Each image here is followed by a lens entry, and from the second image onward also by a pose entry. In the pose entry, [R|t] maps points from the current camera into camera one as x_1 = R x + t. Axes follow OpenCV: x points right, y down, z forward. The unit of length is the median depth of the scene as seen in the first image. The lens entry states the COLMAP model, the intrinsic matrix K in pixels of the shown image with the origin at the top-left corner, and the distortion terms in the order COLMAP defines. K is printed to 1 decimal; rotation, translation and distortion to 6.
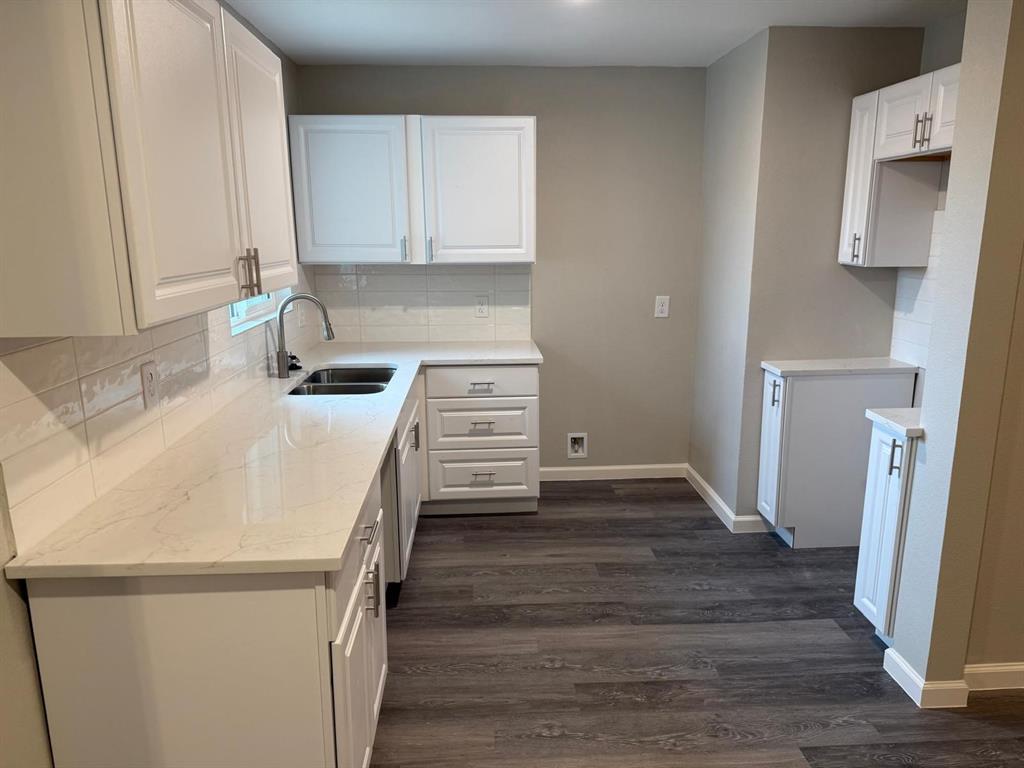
lens RADIAL K [[722.1, 0, 513.5], [0, 722.1, 386.9], [0, 0, 1]] dist [0.079430, -0.089698]
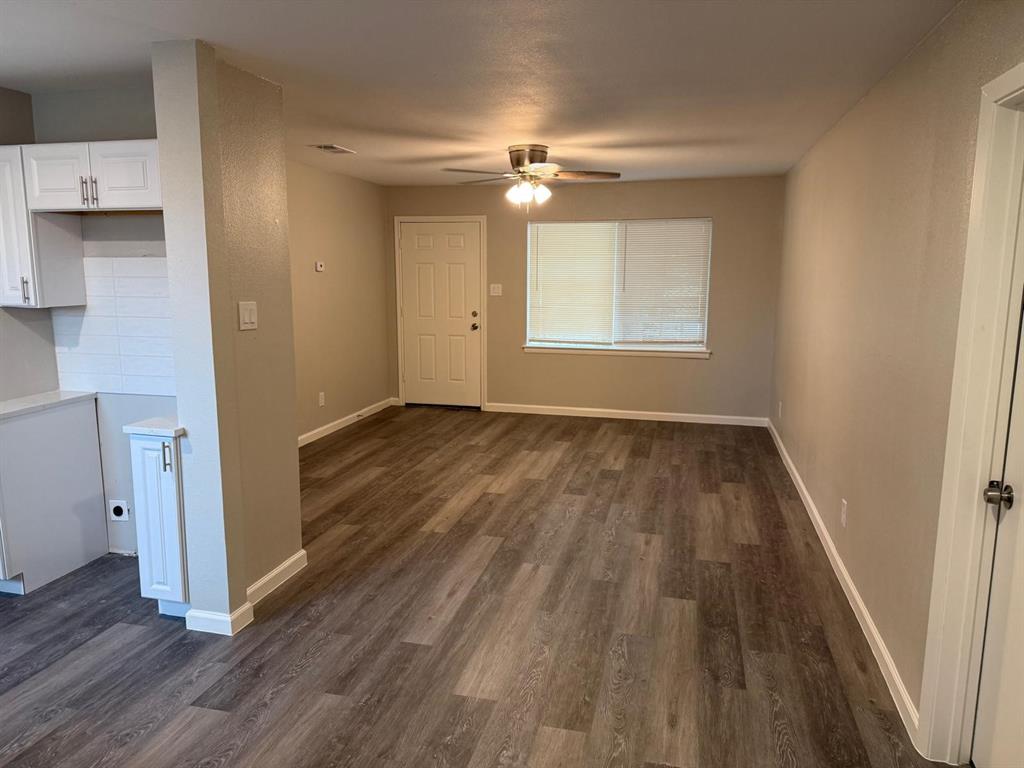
lens RADIAL K [[714.2, 0, 520.6], [0, 714.2, 382.1], [0, 0, 1]] dist [0.037475, -0.052602]
pose [[0.288816, -0.140747, 0.946983, -0.313358], [0.199265, 0.976310, 0.084332, -0.006088], [-0.936418, 0.164344, 0.310020, 0.035384]]
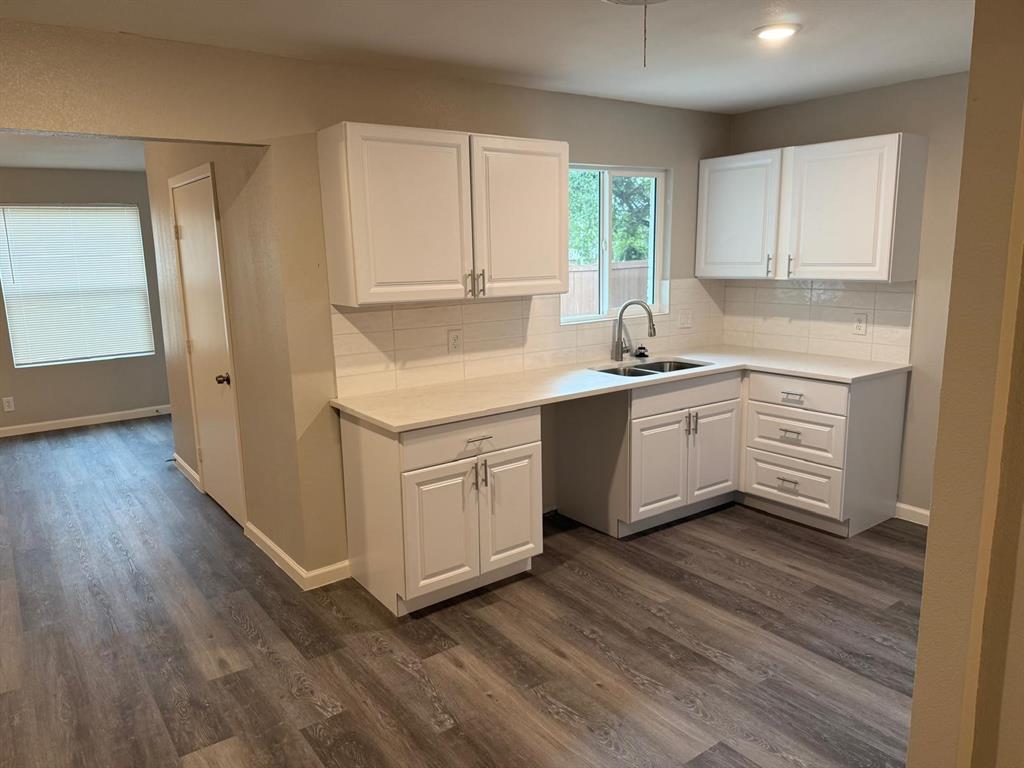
lens RADIAL K [[725.4, 0, 496.0], [0, 725.4, 386.4], [0, 0, 1]] dist [0.001919, -0.002899]
pose [[0.527480, 0.148601, -0.836471, 0.668804], [-0.164554, 0.983809, 0.071008, -0.021229], [0.833479, 0.100189, 0.543392, 0.072105]]
